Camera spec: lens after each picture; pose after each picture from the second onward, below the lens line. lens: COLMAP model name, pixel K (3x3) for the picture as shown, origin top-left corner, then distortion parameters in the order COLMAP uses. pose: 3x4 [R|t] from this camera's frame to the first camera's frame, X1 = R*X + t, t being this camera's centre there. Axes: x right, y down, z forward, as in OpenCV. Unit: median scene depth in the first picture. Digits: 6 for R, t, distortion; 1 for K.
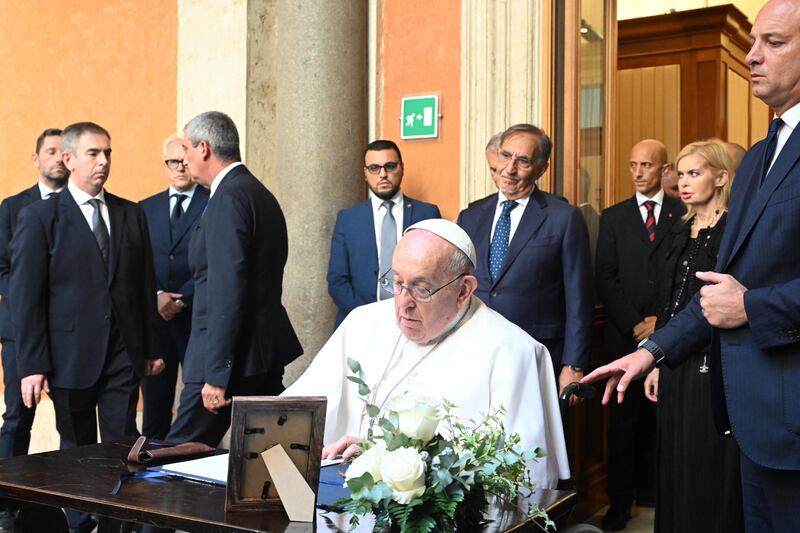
lens RADIAL K [[988.8, 0, 405.7], [0, 988.8, 265.8], [0, 0, 1]] dist [-0.008008, 0.000000]
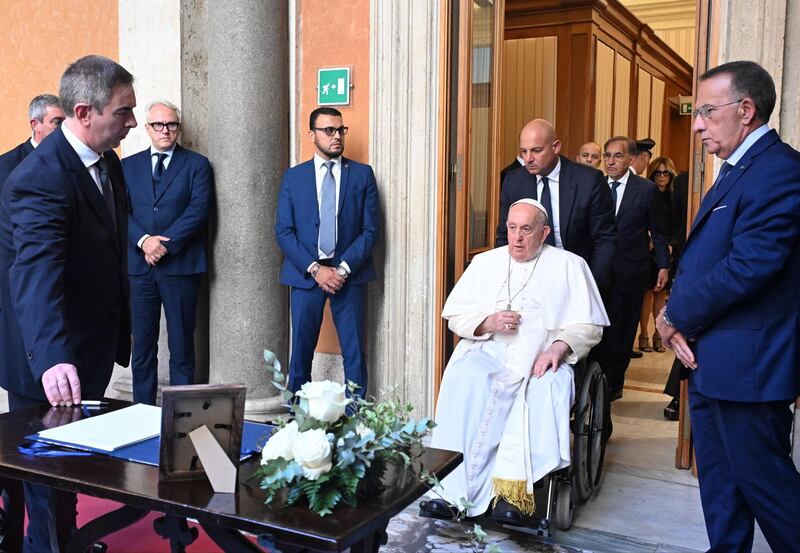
lens RADIAL K [[824.6, 0, 379.8], [0, 824.6, 268.3], [0, 0, 1]] dist [0.014594, 0.000000]
pose [[0.997870, -0.001776, 0.065215, 0.004528], [-0.004553, 0.995297, 0.096766, -0.033491], [-0.065080, -0.096857, 0.993168, 0.018756]]
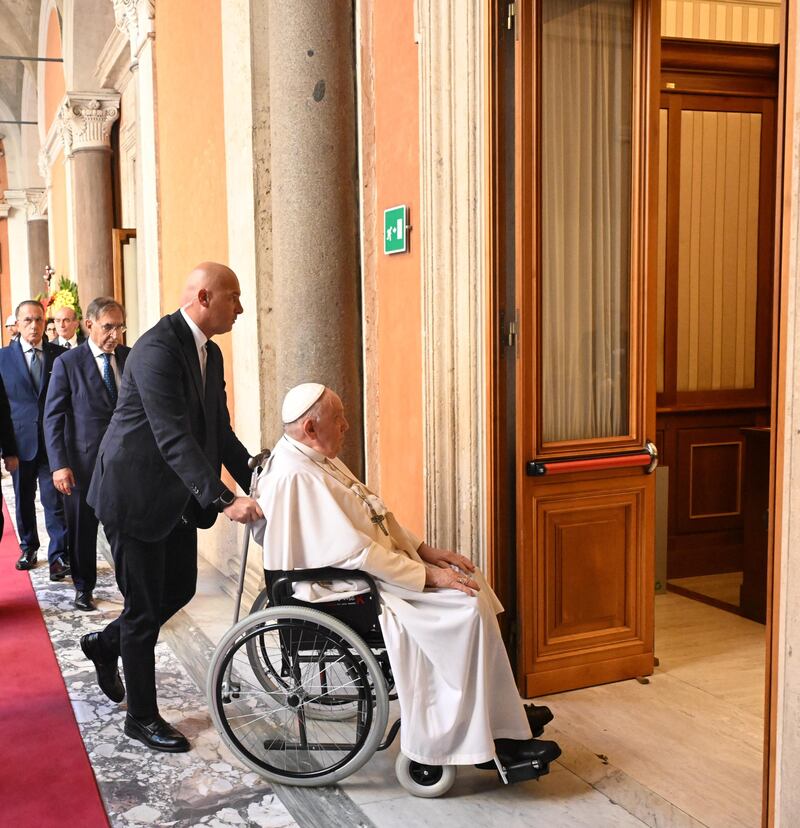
lens RADIAL K [[965.6, 0, 396.3], [0, 965.6, 420.7], [0, 0, 1]] dist [-0.028282, 0.000000]
pose [[0.778101, 0.033610, -0.627239, 0.600858], [0.034074, 0.994839, 0.095576, -0.060599], [0.627214, -0.095741, 0.772940, 0.292340]]
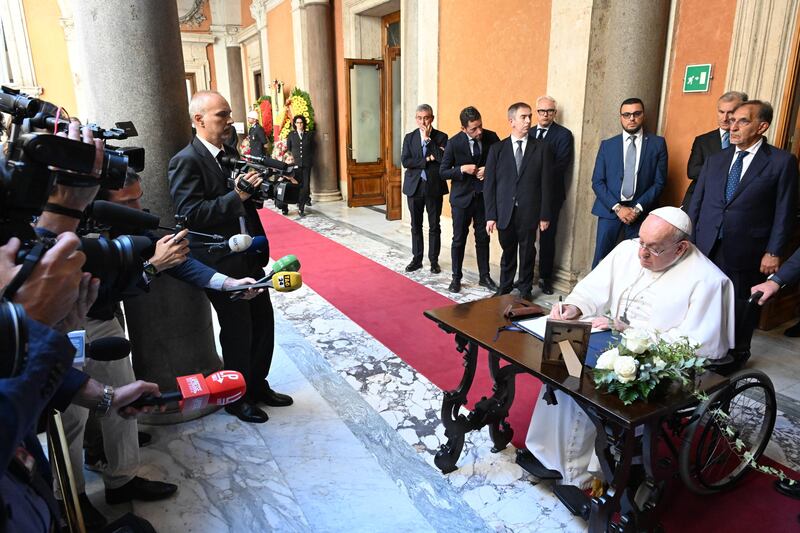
lens RADIAL K [[532.5, 0, 406.4], [0, 532.5, 267.5], [0, 0, 1]] dist [-0.003852, -0.005568]
pose [[0.883833, 0.119718, -0.452224, 0.024305], [0.014767, 0.959077, 0.282759, -0.108761], [0.467569, -0.256590, 0.845897, -0.039101]]
